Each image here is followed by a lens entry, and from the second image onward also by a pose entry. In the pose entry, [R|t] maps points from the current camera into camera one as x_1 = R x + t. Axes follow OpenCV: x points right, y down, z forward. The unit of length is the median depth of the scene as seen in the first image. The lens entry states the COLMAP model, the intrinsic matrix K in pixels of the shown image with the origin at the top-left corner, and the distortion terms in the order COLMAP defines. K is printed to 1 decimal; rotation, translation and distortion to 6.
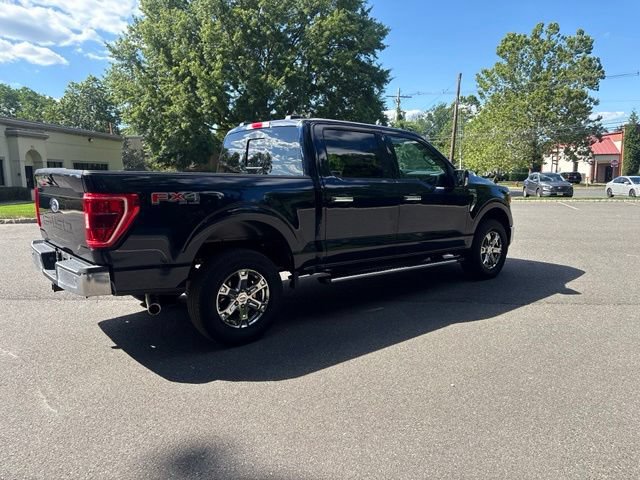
lens RADIAL K [[486.4, 0, 320.2], [0, 486.4, 234.1], [0, 0, 1]] dist [0.043118, -0.043863]
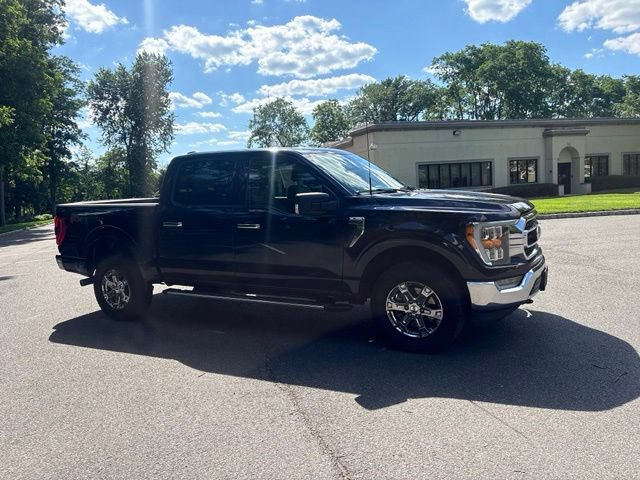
lens RADIAL K [[486.4, 0, 323.5], [0, 486.4, 242.1], [0, 0, 1]] dist [0.043118, -0.043863]
pose [[0.385013, 0.093322, -0.918181, 0.178072], [-0.059042, 0.995327, 0.076405, -0.020026], [0.921021, 0.024795, 0.388724, 0.125514]]
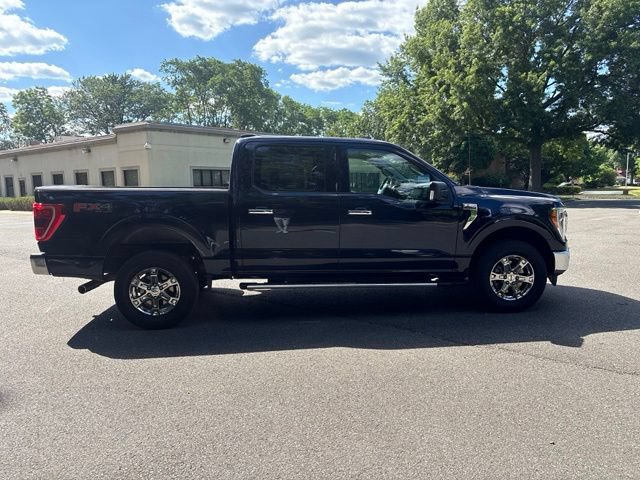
lens RADIAL K [[486.4, 0, 324.3], [0, 486.4, 236.3], [0, 0, 1]] dist [0.043118, -0.043863]
pose [[0.827864, 0.056702, -0.558056, 0.108011], [-0.060277, 0.998110, 0.011994, -0.005627], [0.557681, 0.023709, 0.829717, 0.028069]]
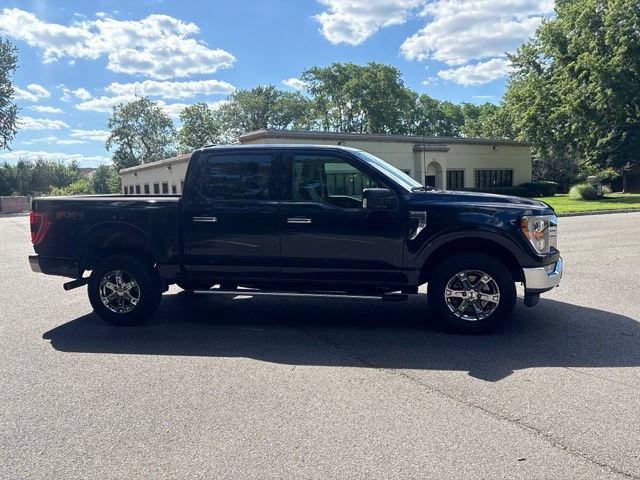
lens RADIAL K [[486.4, 0, 322.2], [0, 486.4, 234.6], [0, 0, 1]] dist [0.043118, -0.043863]
pose [[0.626232, 0.064830, -0.776937, 0.152687], [-0.069302, 0.997221, 0.027352, -0.012374], [0.776550, 0.036715, 0.628984, 0.073158]]
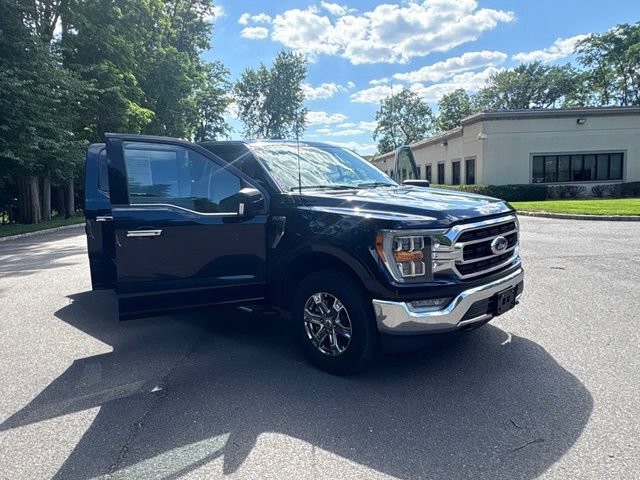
lens RADIAL K [[464.4, 0, 316.3], [0, 464.4, 244.4], [0, 0, 1]] dist [-0.009825, 0.012921]
pose [[0.106740, 0.139787, -0.984412, 0.174576], [-0.084546, 0.987758, 0.131095, -0.026323], [0.990686, 0.069235, 0.117251, 0.182013]]
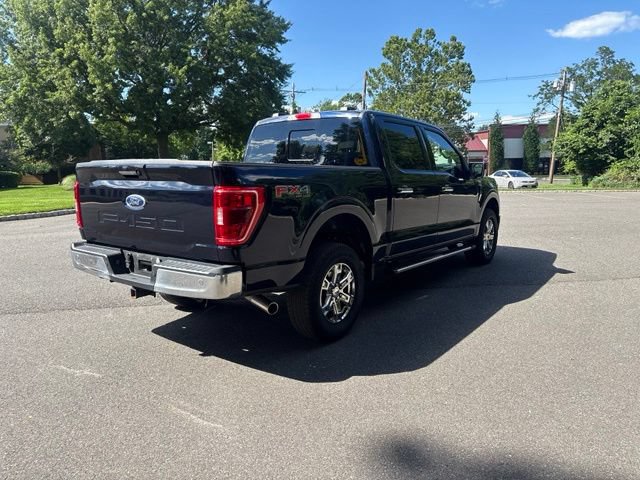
lens RADIAL K [[486.4, 0, 325.8], [0, 486.4, 234.5], [0, 0, 1]] dist [0.043118, -0.043863]
pose [[0.969624, -0.034091, 0.242214, -0.052020], [0.031258, 0.999391, 0.015530, -0.000199], [-0.242596, -0.007488, 0.970098, 0.006895]]
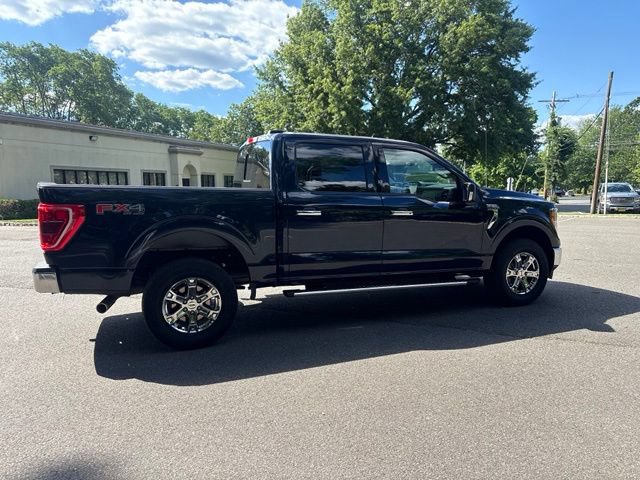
lens RADIAL K [[486.4, 0, 322.3], [0, 486.4, 234.7], [0, 0, 1]] dist [0.043118, -0.043863]
pose [[0.954294, 0.032816, -0.297063, 0.052638], [-0.039303, 0.999101, -0.015890, -0.001859], [0.296274, 0.026839, 0.954726, 0.008915]]
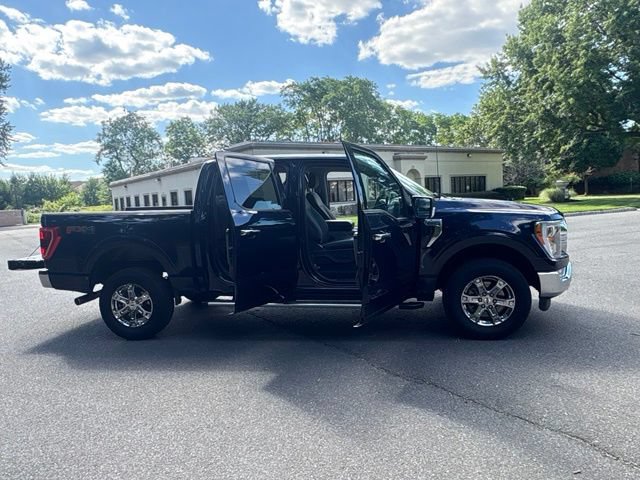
lens RADIAL K [[464.4, 0, 318.3], [0, 464.4, 238.6], [0, 0, 1]] dist [-0.009825, 0.012921]
pose [[0.651530, 0.048283, -0.757085, 0.140405], [-0.047806, 0.998602, 0.022545, -0.012854], [0.757115, 0.021504, 0.652927, 0.069833]]
